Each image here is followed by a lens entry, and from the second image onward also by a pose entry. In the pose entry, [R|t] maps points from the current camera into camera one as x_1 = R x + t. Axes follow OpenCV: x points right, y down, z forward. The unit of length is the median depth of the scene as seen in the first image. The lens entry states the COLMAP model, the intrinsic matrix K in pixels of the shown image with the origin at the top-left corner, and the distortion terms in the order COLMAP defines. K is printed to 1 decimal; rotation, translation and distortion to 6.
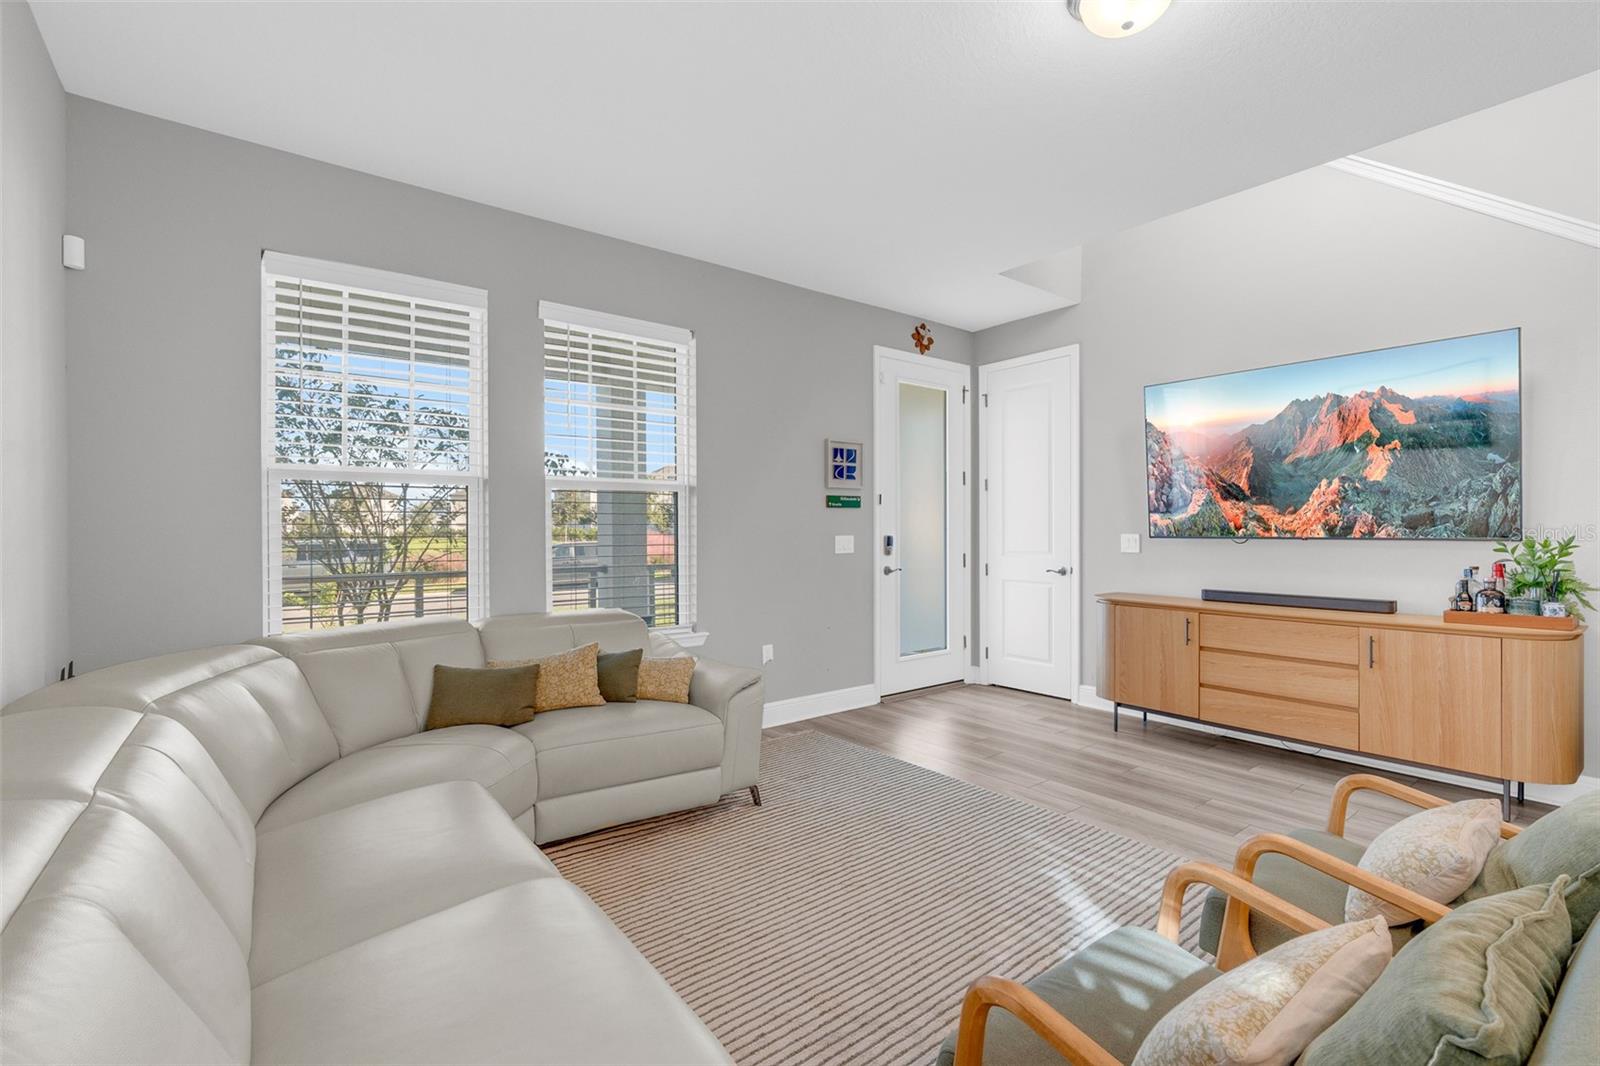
lens RADIAL K [[710.5, 0, 800.6], [0, 710.5, 525.8], [0, 0, 1]] dist [-0.009877, 0.002556]
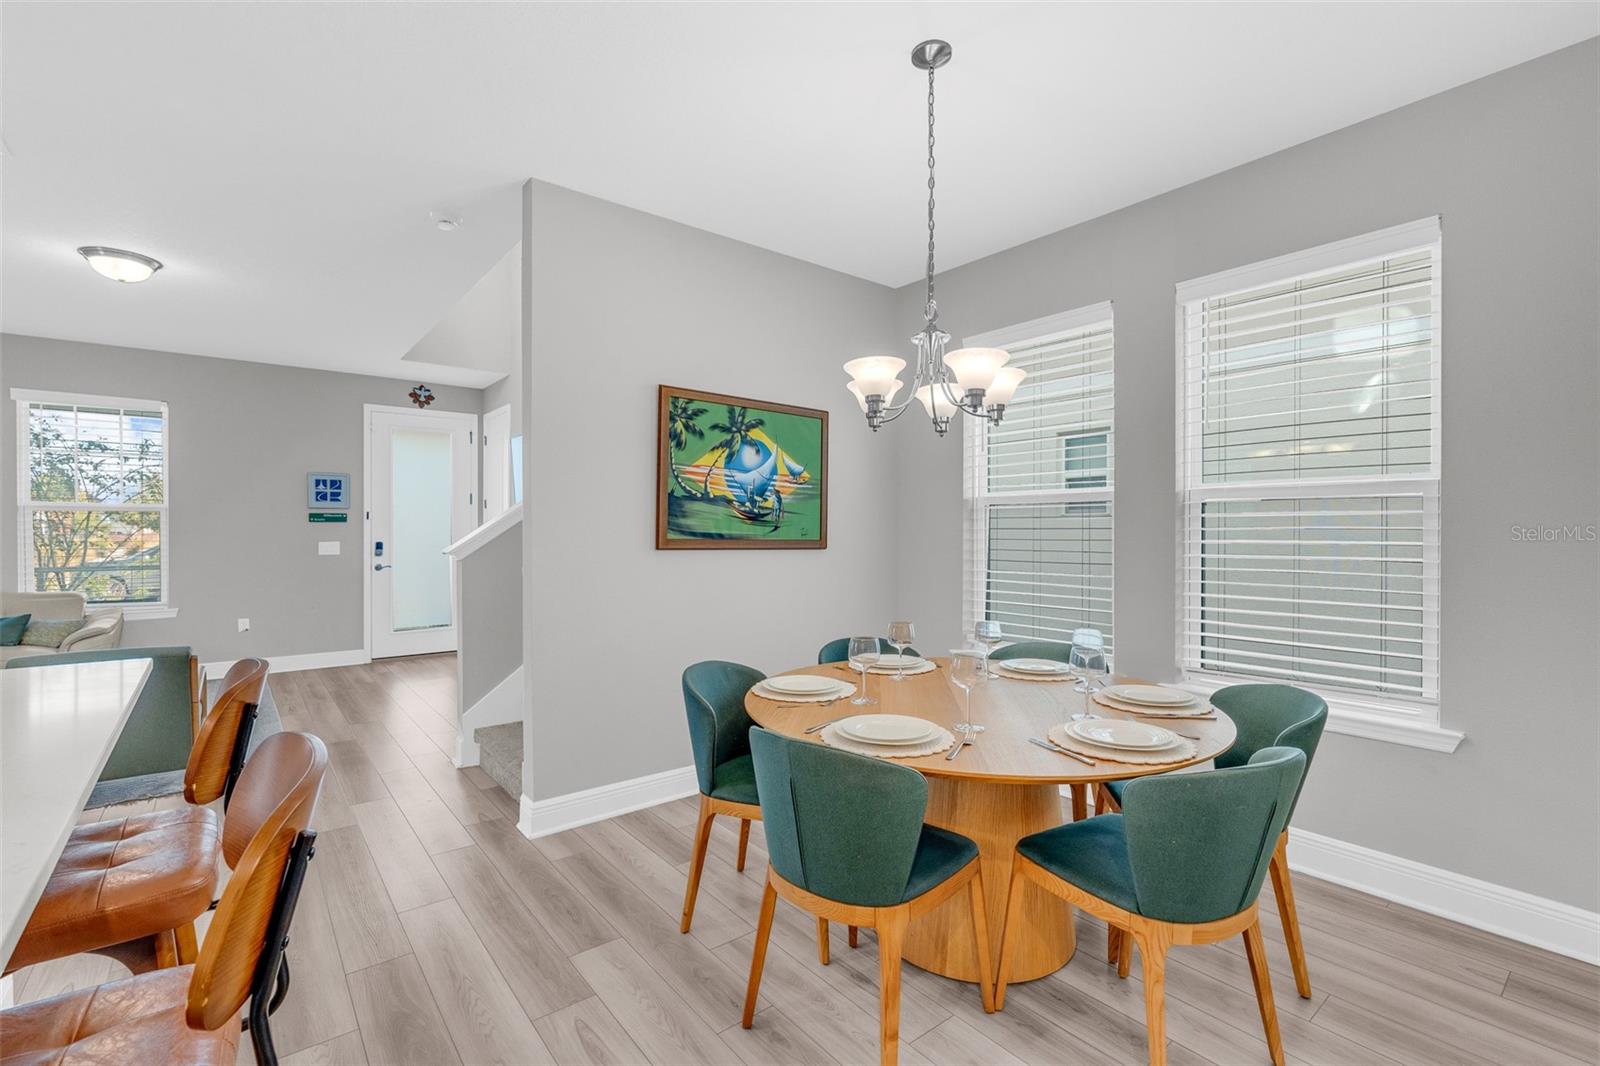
lens RADIAL K [[710.5, 0, 803.0], [0, 710.5, 529.8], [0, 0, 1]] dist [-0.009877, 0.002556]
pose [[0.999812, 0.004880, 0.018749, 1.244284], [-0.004963, 0.999978, 0.004369, -0.026323], [-0.018727, -0.004461, 0.999815, -0.522159]]
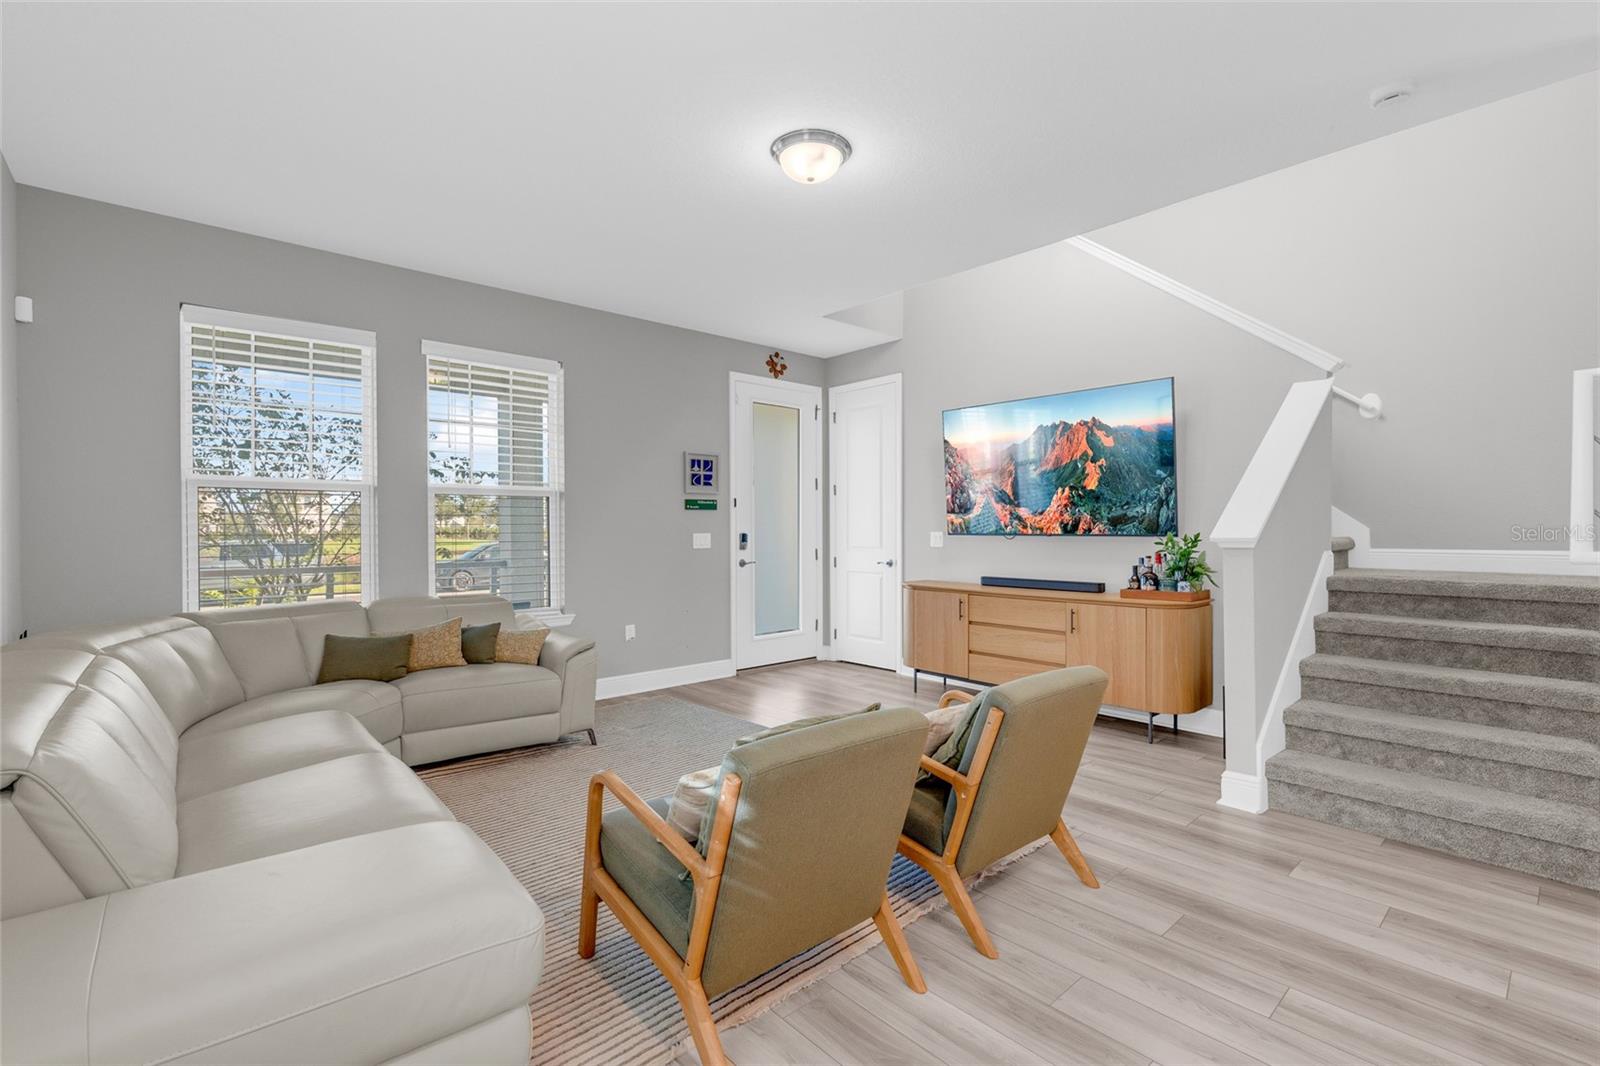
lens RADIAL K [[710.5, 0, 799.6], [0, 710.5, 527.6], [0, 0, 1]] dist [-0.009877, 0.002556]
pose [[0.997635, -0.001328, 0.068717, 0.183484], [0.001105, 0.999994, 0.003278, 0.000868], [-0.068721, -0.003194, 0.997631, -0.243208]]
